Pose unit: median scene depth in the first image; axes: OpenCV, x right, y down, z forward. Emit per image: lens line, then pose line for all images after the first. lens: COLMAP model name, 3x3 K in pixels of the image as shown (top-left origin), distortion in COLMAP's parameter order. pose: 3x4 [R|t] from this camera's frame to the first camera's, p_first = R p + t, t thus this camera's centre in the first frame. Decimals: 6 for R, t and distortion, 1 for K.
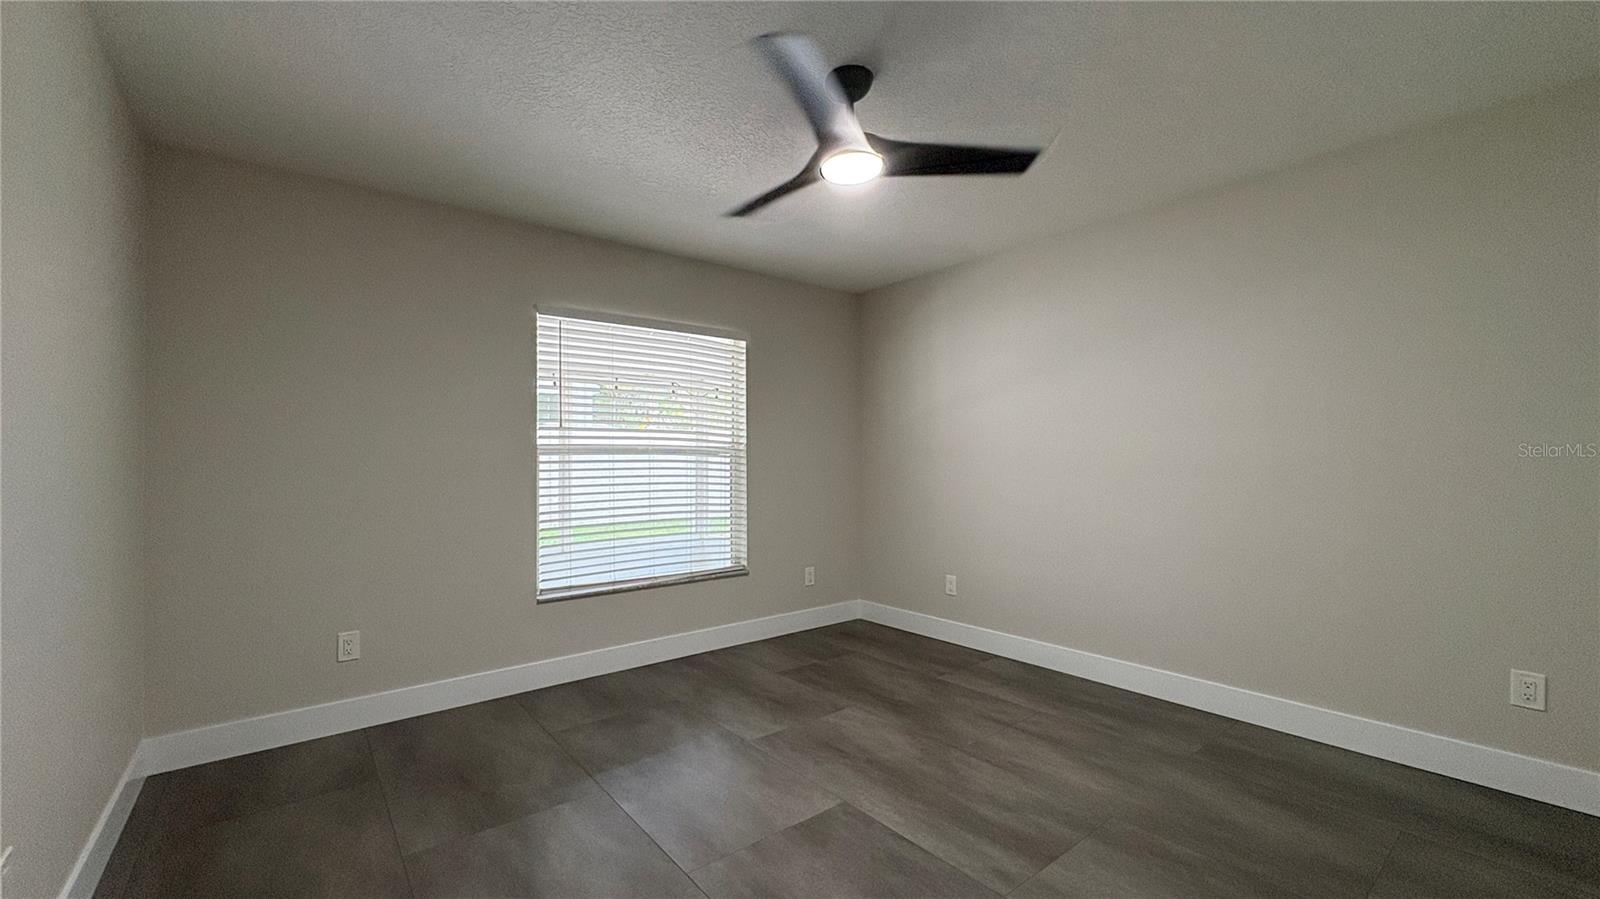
lens RADIAL K [[641.1, 0, 801.6], [0, 641.1, 450.2], [0, 0, 1]] dist [-0.000406, -0.000035]
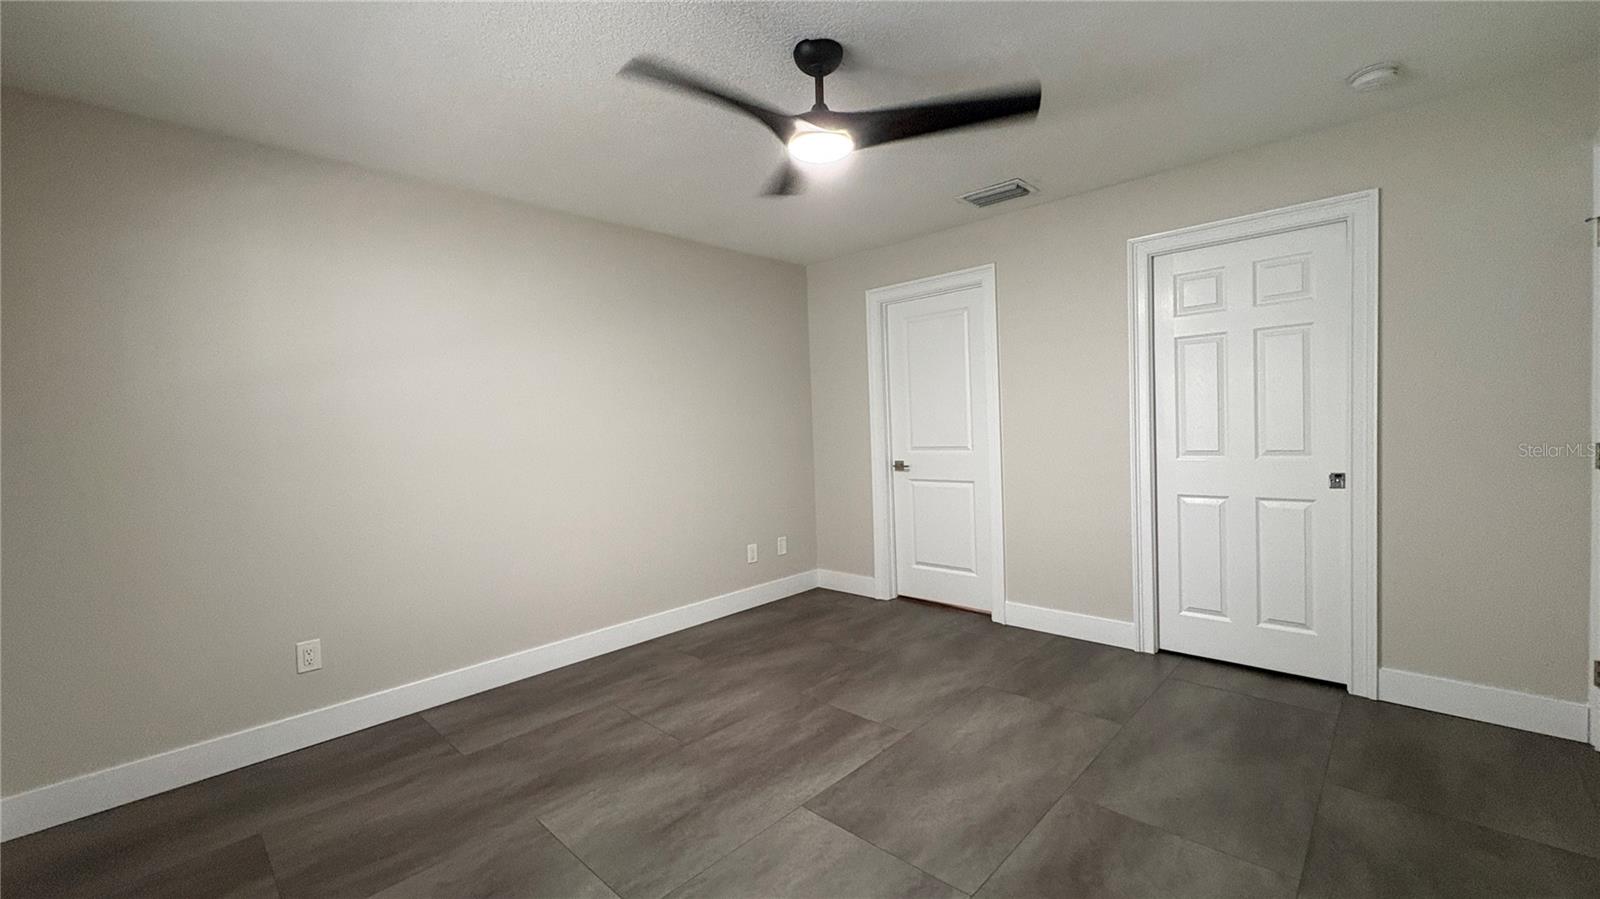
lens RADIAL K [[641.1, 0, 801.6], [0, 641.1, 450.2], [0, 0, 1]] dist [-0.000406, -0.000035]
pose [[-0.133394, -0.031841, 0.990551, -0.683073], [0.019842, 0.999198, 0.034791, -0.009983], [-0.990864, 0.024295, -0.132655, 0.886066]]
